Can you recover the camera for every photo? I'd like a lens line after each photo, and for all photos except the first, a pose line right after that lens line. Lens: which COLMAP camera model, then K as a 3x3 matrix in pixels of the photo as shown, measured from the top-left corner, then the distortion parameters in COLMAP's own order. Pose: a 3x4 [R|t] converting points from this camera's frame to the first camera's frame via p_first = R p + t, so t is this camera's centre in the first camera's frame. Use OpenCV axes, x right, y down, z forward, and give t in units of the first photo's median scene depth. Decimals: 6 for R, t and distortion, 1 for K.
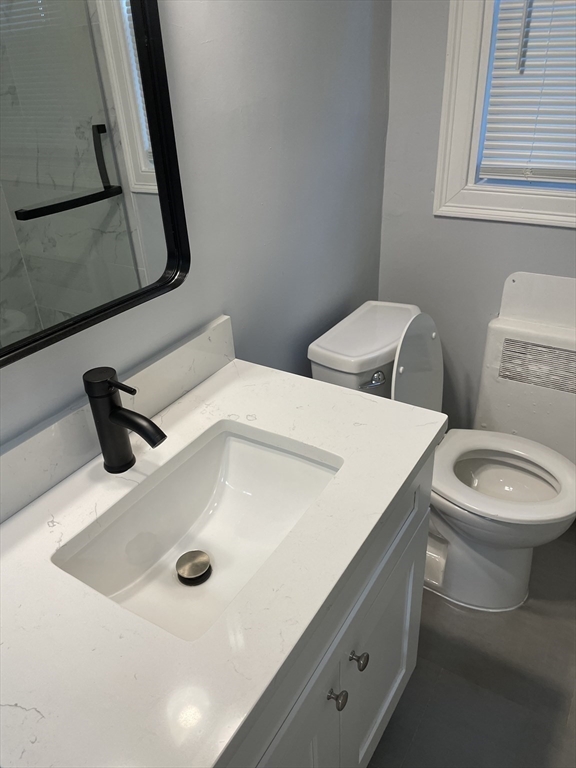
lens RADIAL K [[580.3, 0, 287.6], [0, 580.3, 381.4], [0, 0, 1]] dist [0.080442, -0.105524]
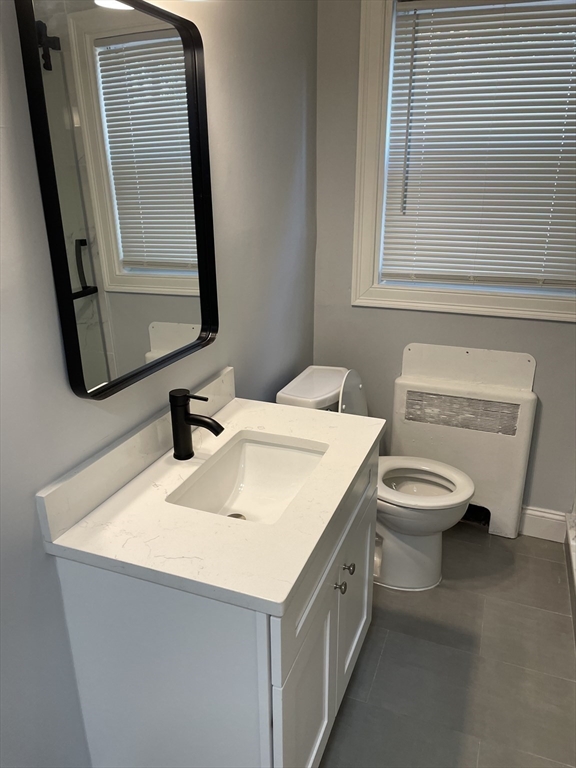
lens RADIAL K [[578.9, 0, 284.9], [0, 578.9, 388.6], [0, 0, 1]] dist [0.083070, -0.108053]
pose [[0.983264, -0.028478, 0.179949, -0.170054], [0.057243, 0.985979, -0.156745, 0.127129], [-0.172962, 0.164422, 0.971107, -0.304150]]
